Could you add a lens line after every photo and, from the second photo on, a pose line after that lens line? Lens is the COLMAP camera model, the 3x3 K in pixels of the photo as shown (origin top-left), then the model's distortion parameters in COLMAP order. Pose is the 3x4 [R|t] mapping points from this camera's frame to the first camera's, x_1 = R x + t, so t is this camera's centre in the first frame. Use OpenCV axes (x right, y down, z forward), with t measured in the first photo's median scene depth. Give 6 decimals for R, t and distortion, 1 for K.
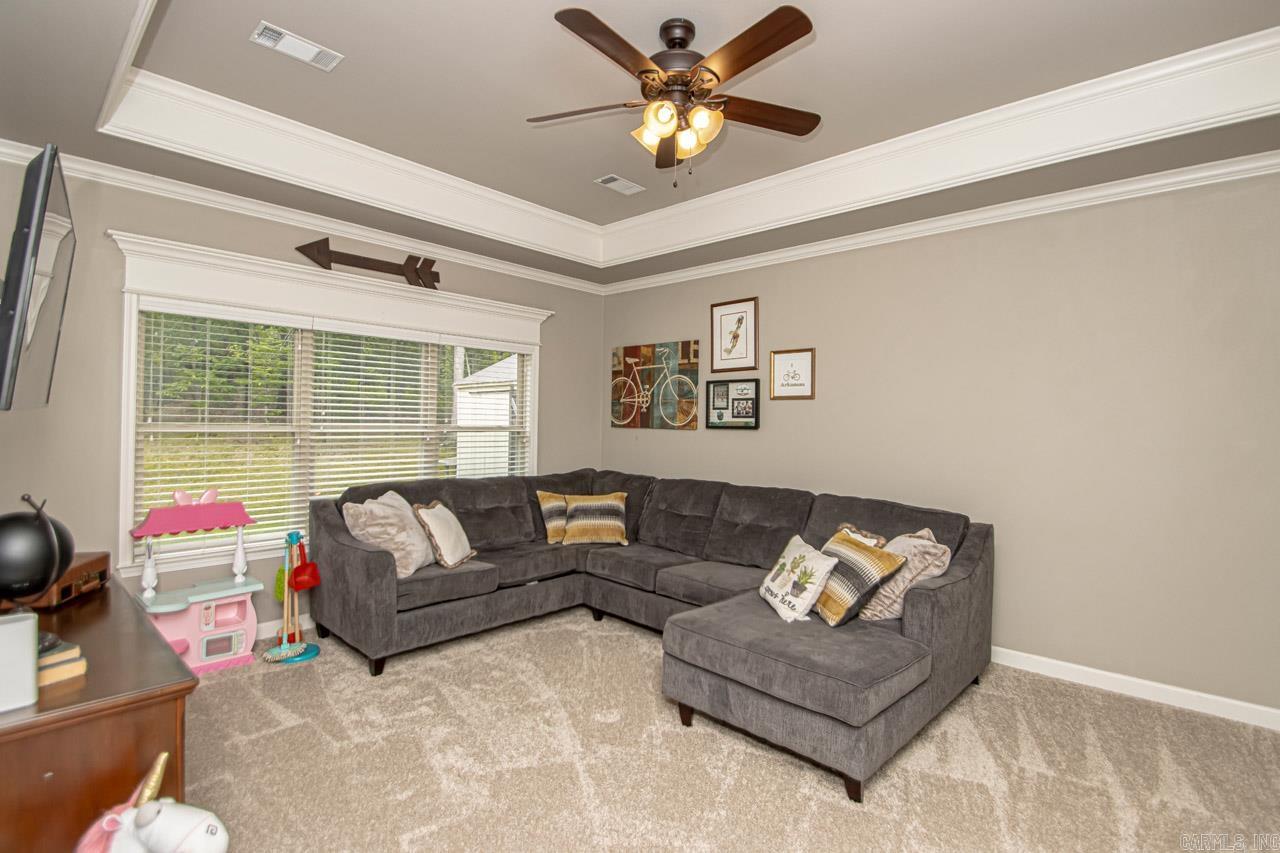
lens RADIAL K [[599.2, 0, 636.5], [0, 599.2, 430.4], [0, 0, 1]] dist [-0.004354, -0.000555]
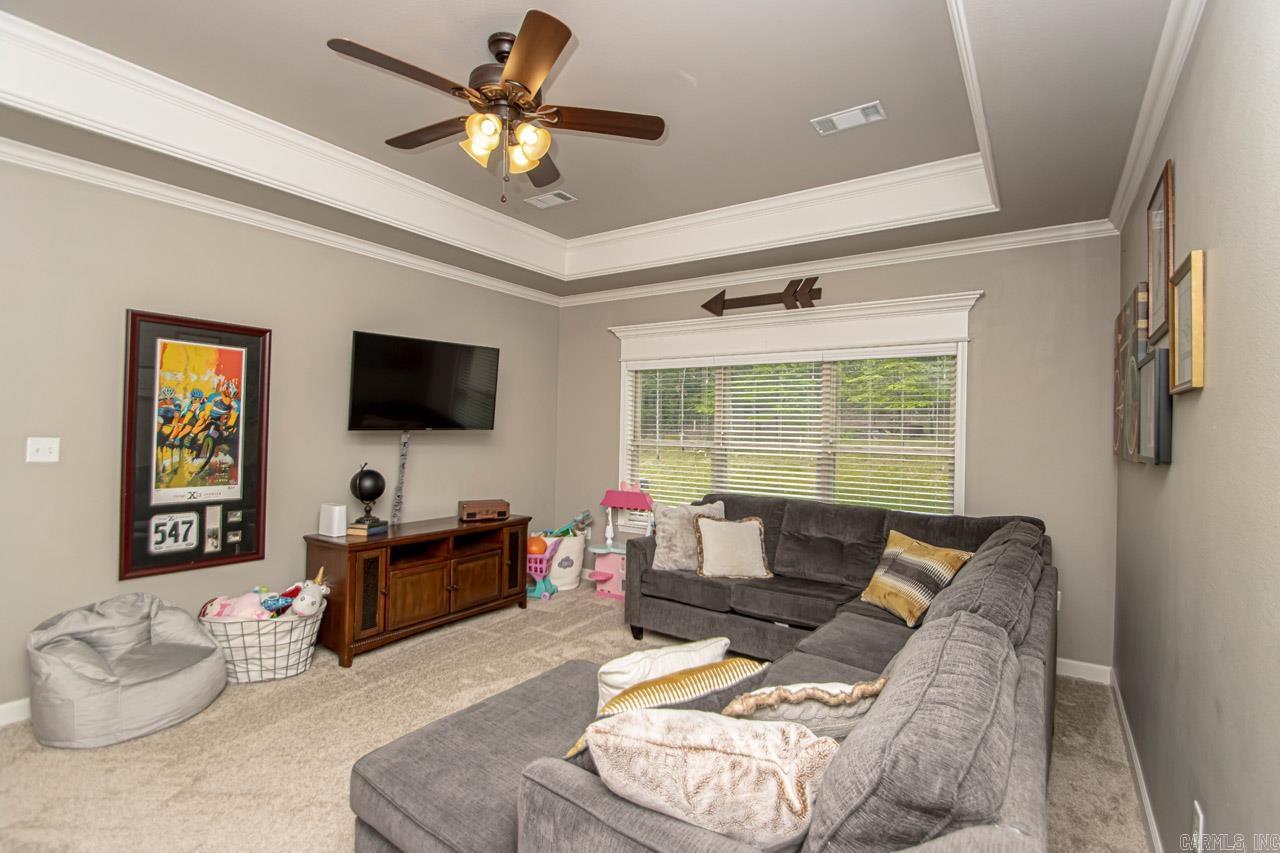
lens RADIAL K [[599.2, 0, 640.4], [0, 599.2, 420.2], [0, 0, 1]] dist [-0.004354, -0.000555]
pose [[0.148964, -0.041775, -0.987960, 0.660683], [-0.041874, 0.997944, -0.048511, 0.011964], [0.987956, 0.048597, 0.146909, 0.657987]]
